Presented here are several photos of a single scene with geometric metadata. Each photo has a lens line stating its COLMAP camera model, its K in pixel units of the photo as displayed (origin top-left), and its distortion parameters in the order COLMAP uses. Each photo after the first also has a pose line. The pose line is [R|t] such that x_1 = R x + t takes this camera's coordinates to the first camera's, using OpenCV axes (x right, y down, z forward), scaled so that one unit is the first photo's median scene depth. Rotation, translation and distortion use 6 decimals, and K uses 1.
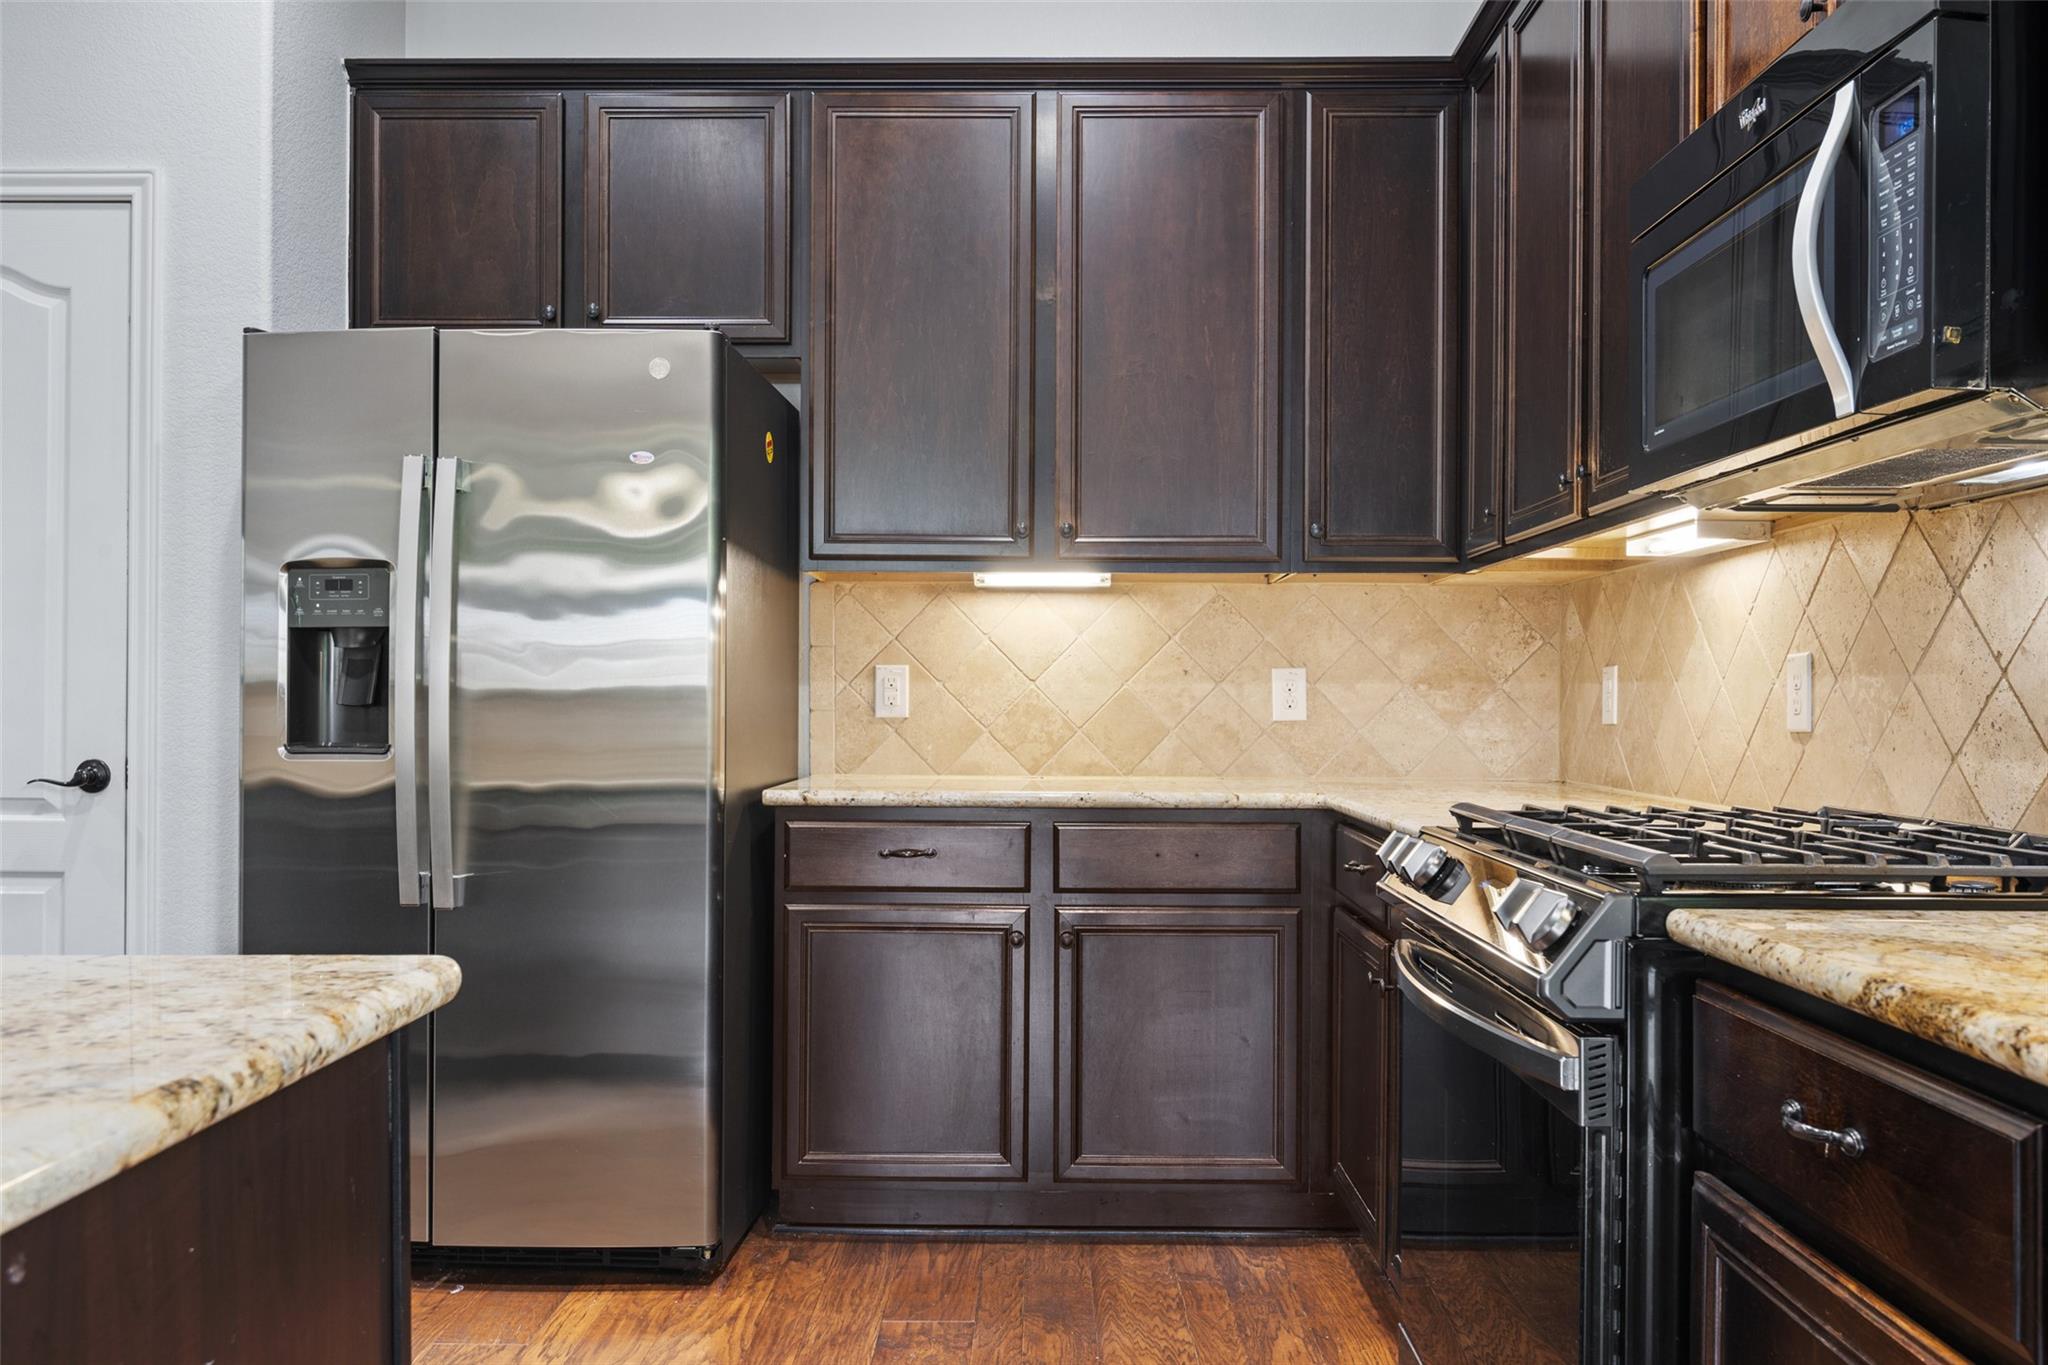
lens RADIAL K [[1635.7, 0, 1028.4], [0, 1635.7, 696.7], [0, 0, 1]] dist [-0.012834, -0.002945]
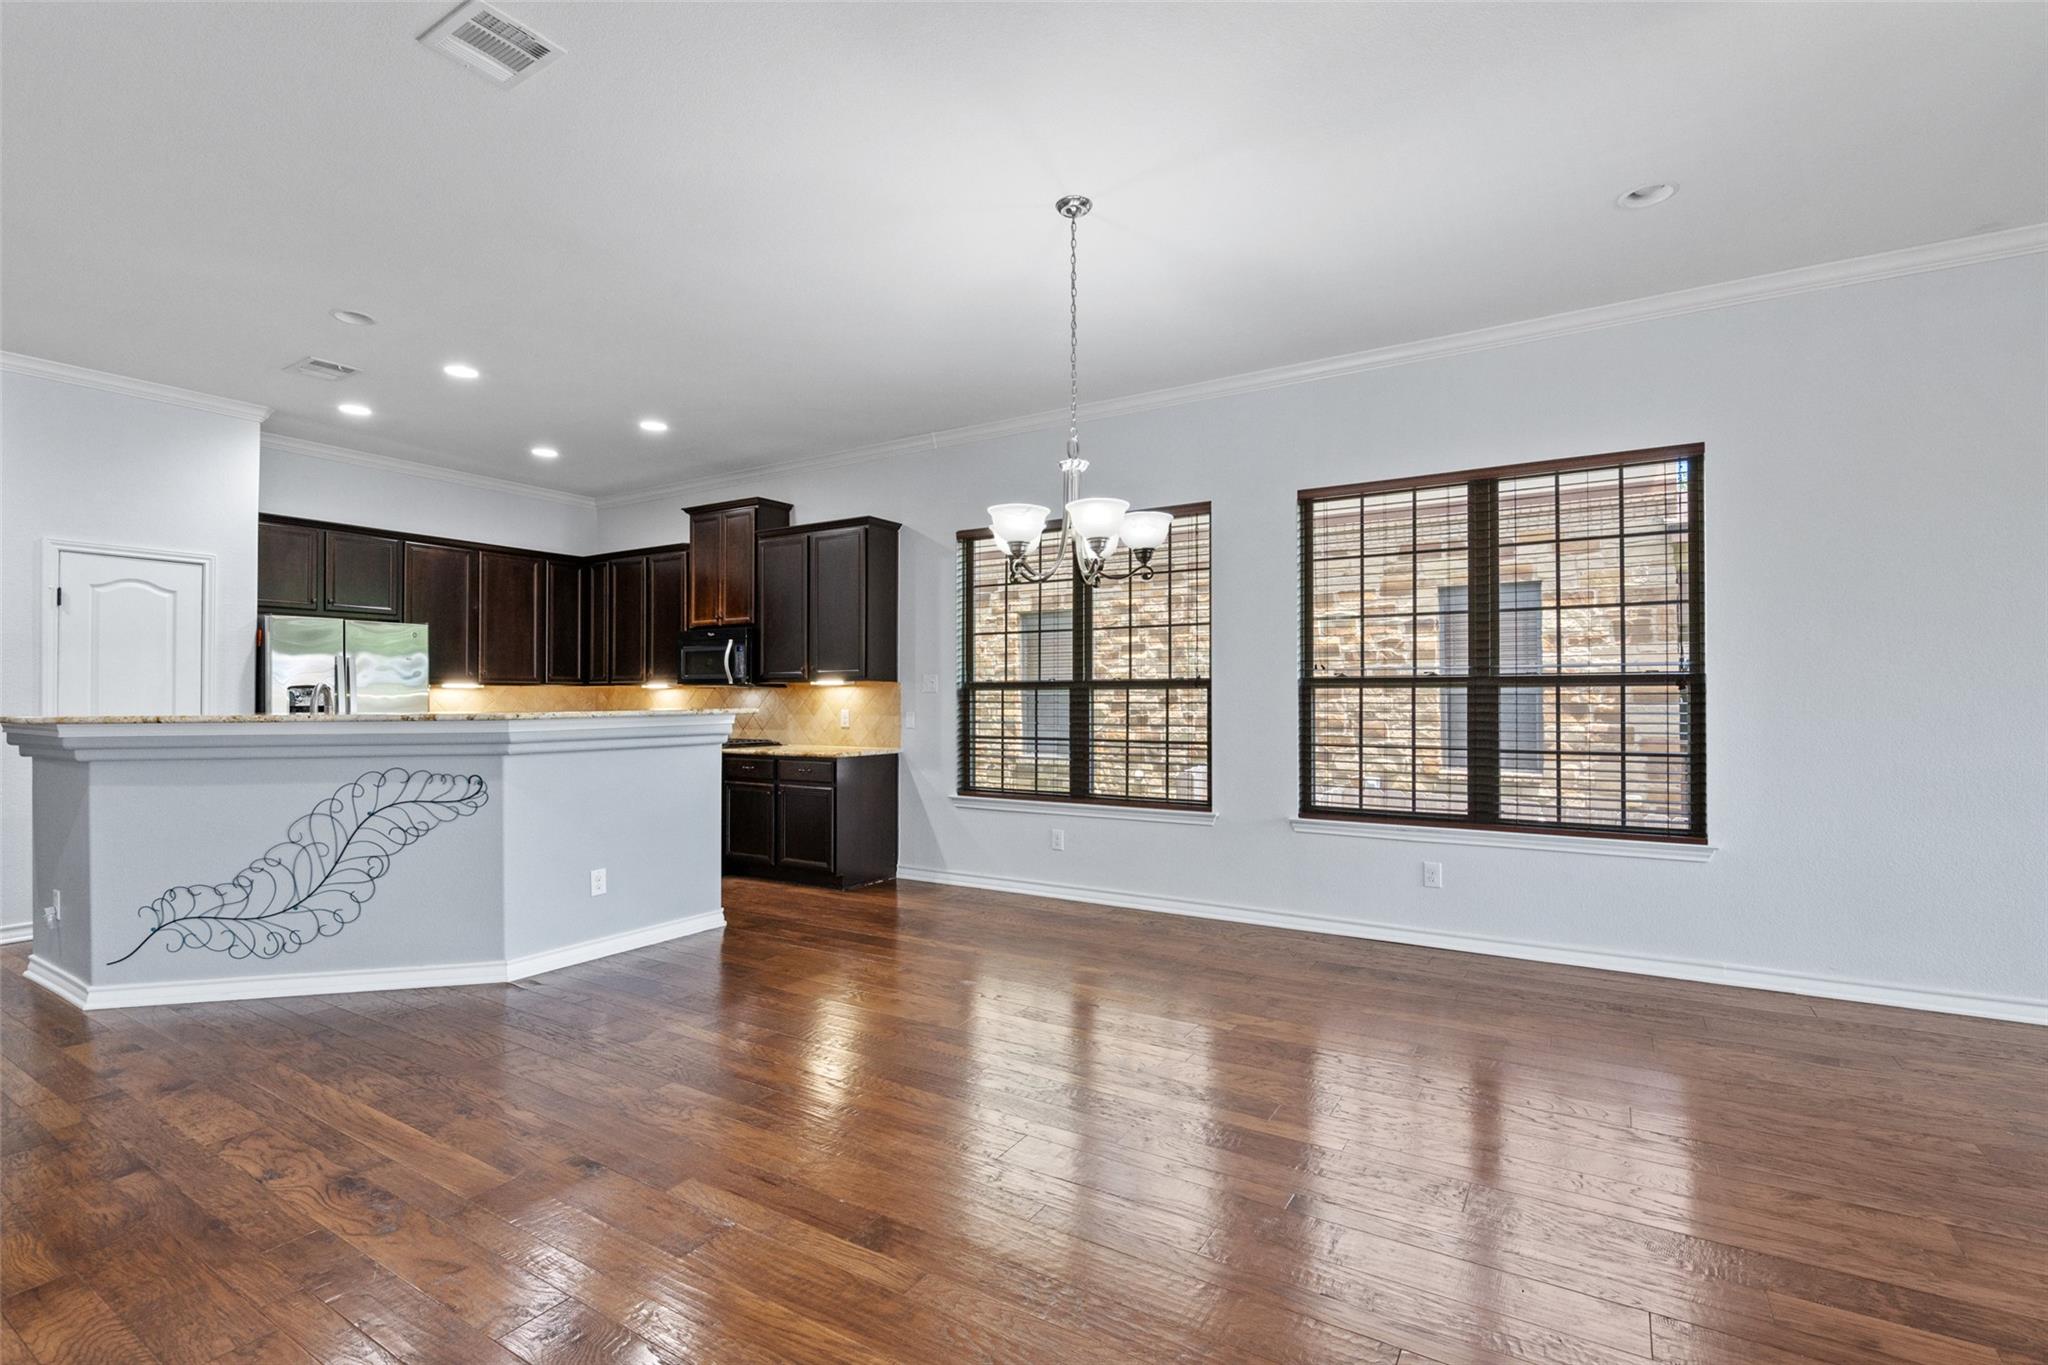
lens RADIAL K [[930.6, 0, 1023.1], [0, 930.6, 694.4], [0, 0, 1]] dist [-0.002220, -0.004149]
pose [[0.524680, -0.000825, 0.851299, -1.133306], [0.001647, 0.999999, -0.000045, -0.056608], [-0.851298, 0.001426, 0.524681, -1.112678]]
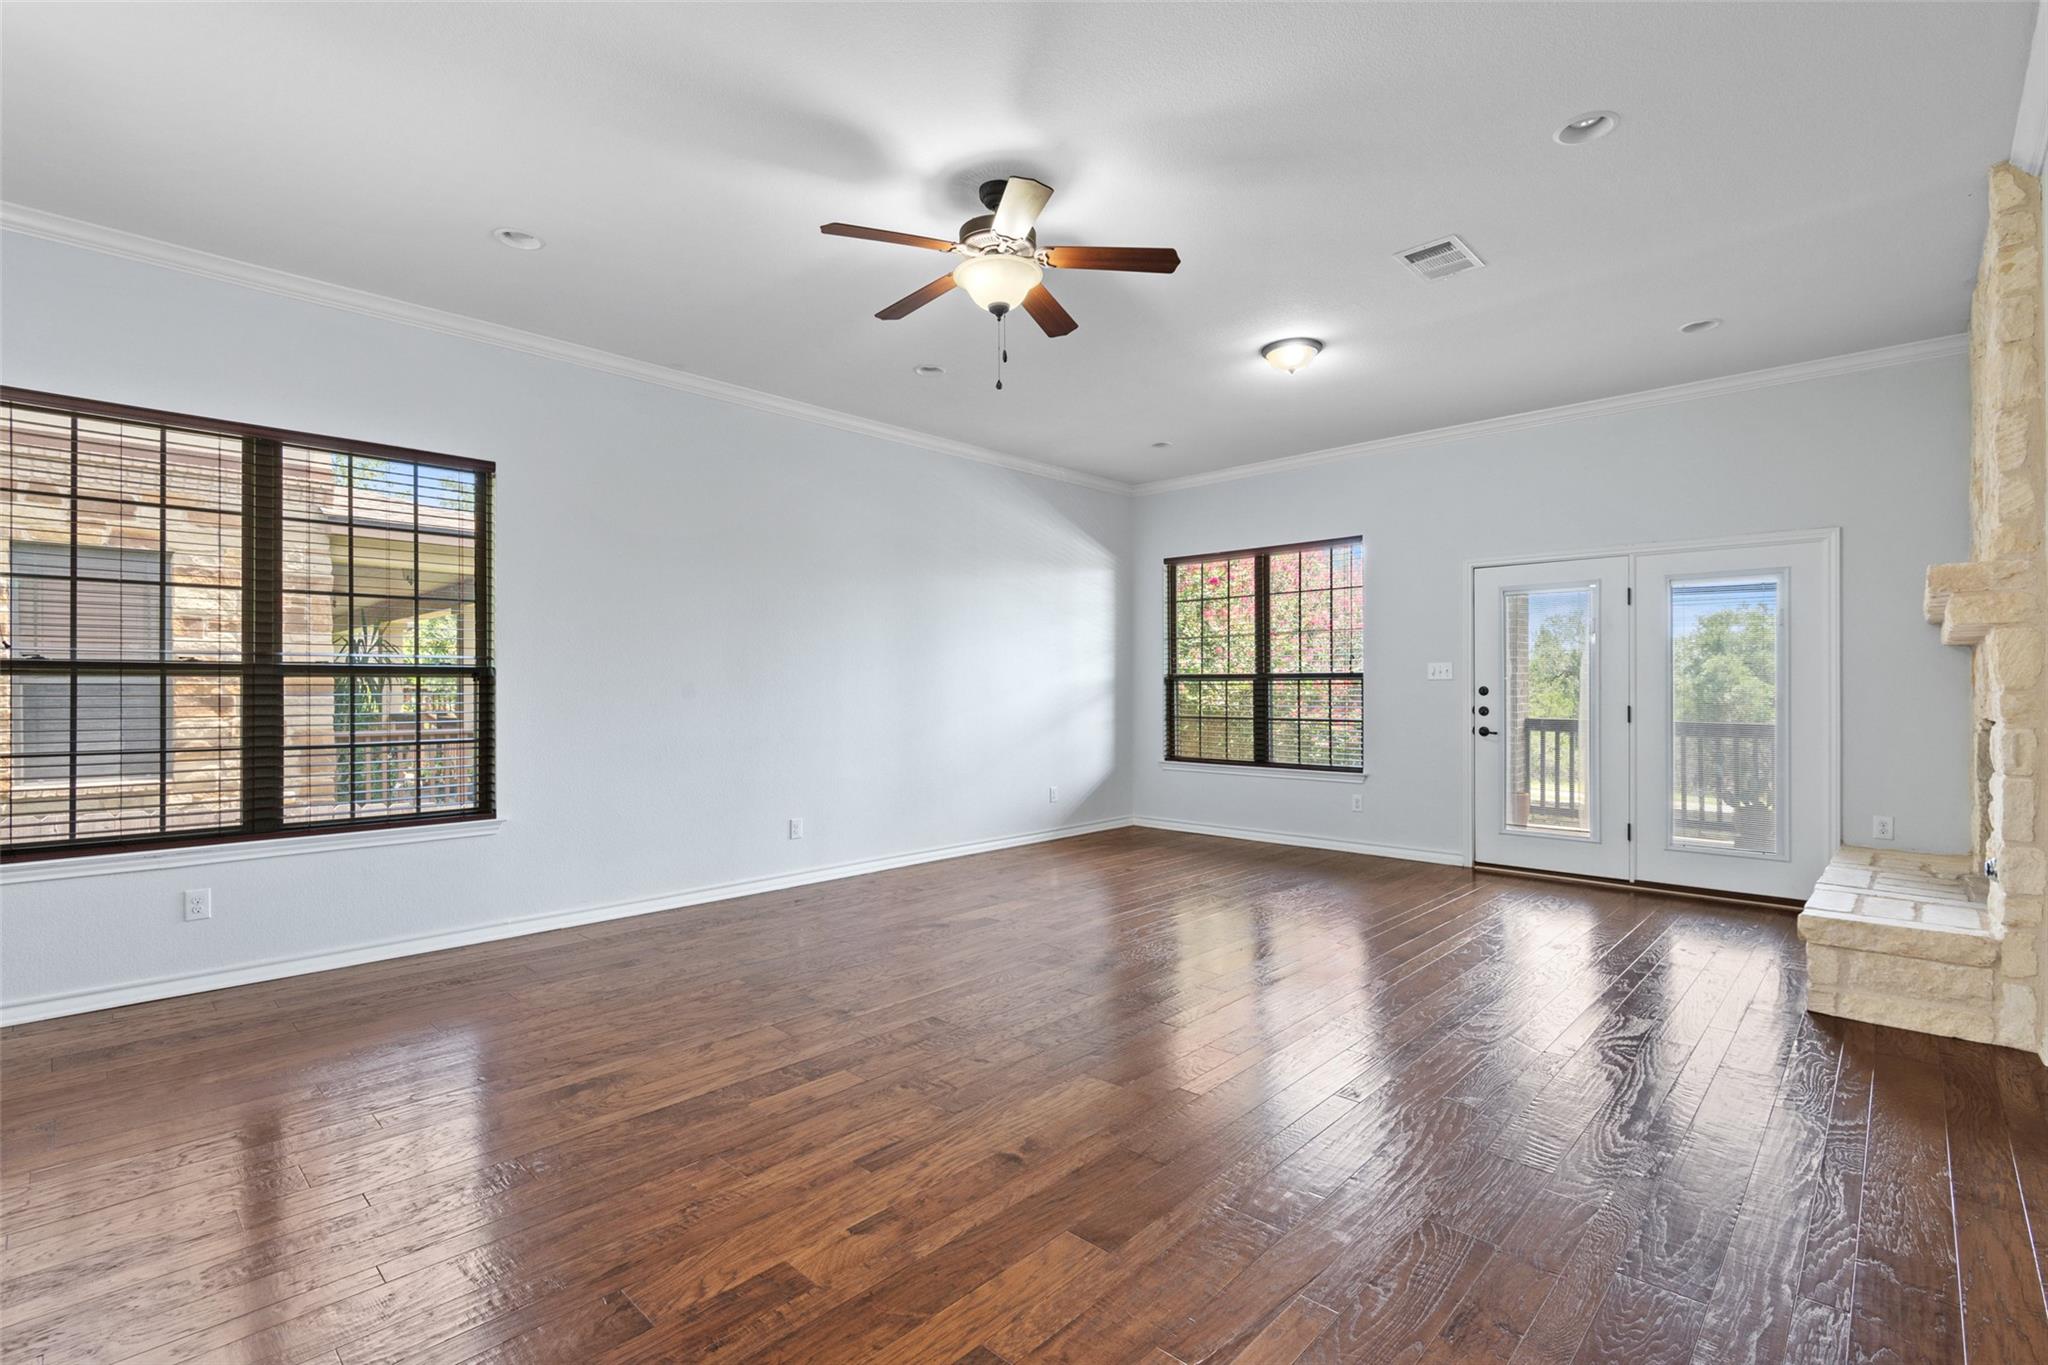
lens RADIAL K [[930.6, 0, 1015.9], [0, 930.6, 692.3], [0, 0, 1]] dist [-0.002220, -0.004149]
pose [[-0.725149, -0.005799, 0.688567, -1.137175], [-0.002327, 0.999979, 0.005971, -0.055357], [-0.688588, 0.002727, -0.725148, -0.777545]]
